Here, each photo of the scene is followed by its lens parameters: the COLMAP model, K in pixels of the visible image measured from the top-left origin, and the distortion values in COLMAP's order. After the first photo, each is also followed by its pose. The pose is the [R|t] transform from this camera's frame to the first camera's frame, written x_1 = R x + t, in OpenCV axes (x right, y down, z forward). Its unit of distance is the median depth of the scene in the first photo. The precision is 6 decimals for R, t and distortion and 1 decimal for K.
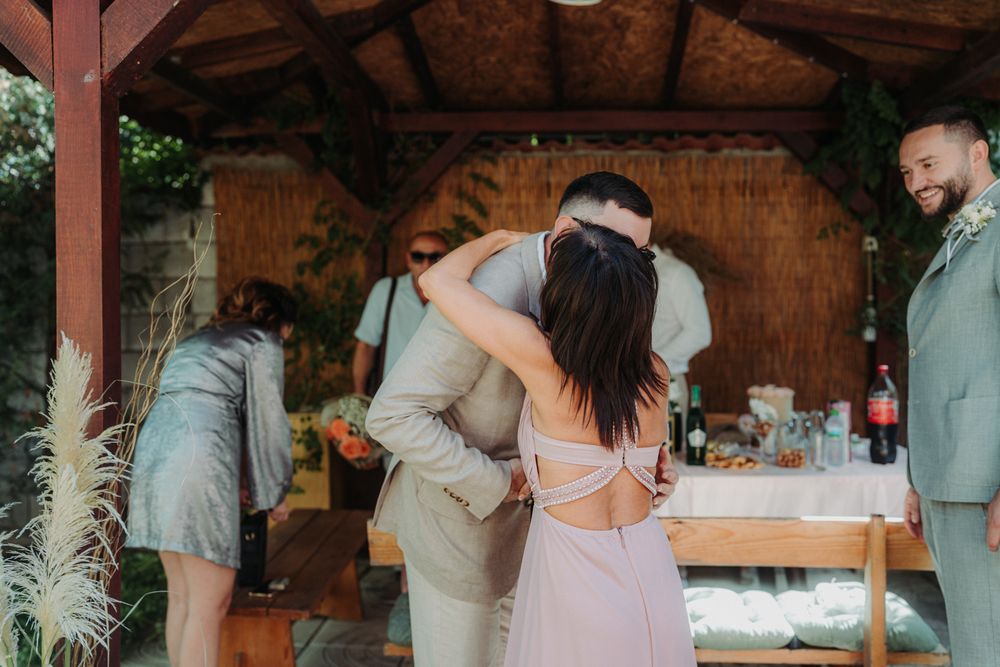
lens RADIAL K [[977.3, 0, 497.6], [0, 977.3, 330.5], [0, 0, 1]] dist [0.046273, 0.000000]
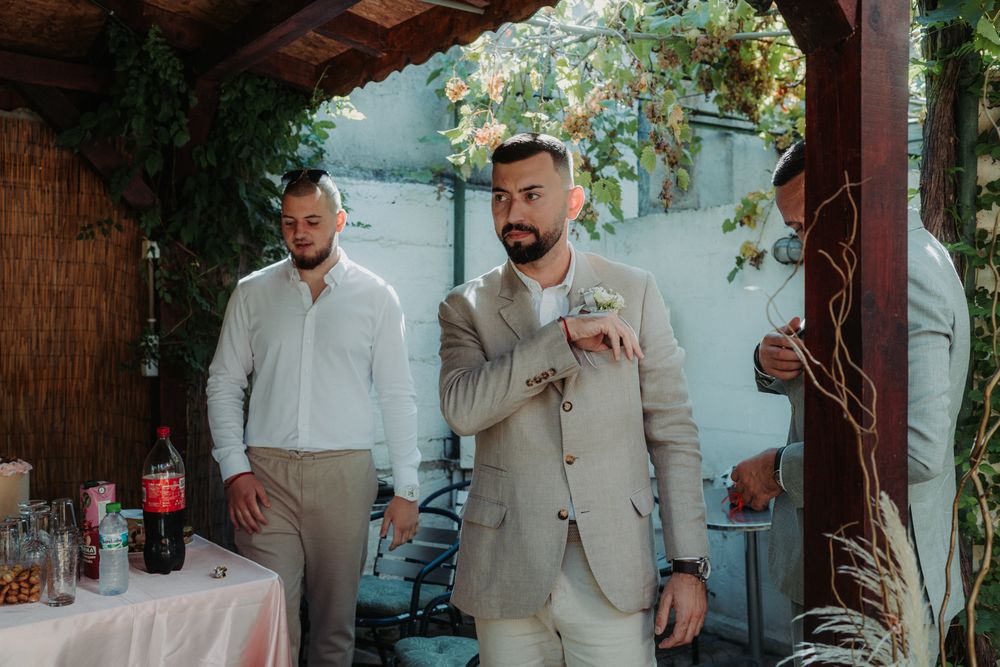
lens RADIAL K [[977.3, 0, 497.9], [0, 977.3, 333.0], [0, 0, 1]] dist [0.046273, 0.000000]
pose [[0.770190, 0.000840, 0.637814, 0.099799], [0.006562, 0.999936, -0.009241, -0.014827], [-0.637781, 0.011303, 0.770135, 0.242300]]
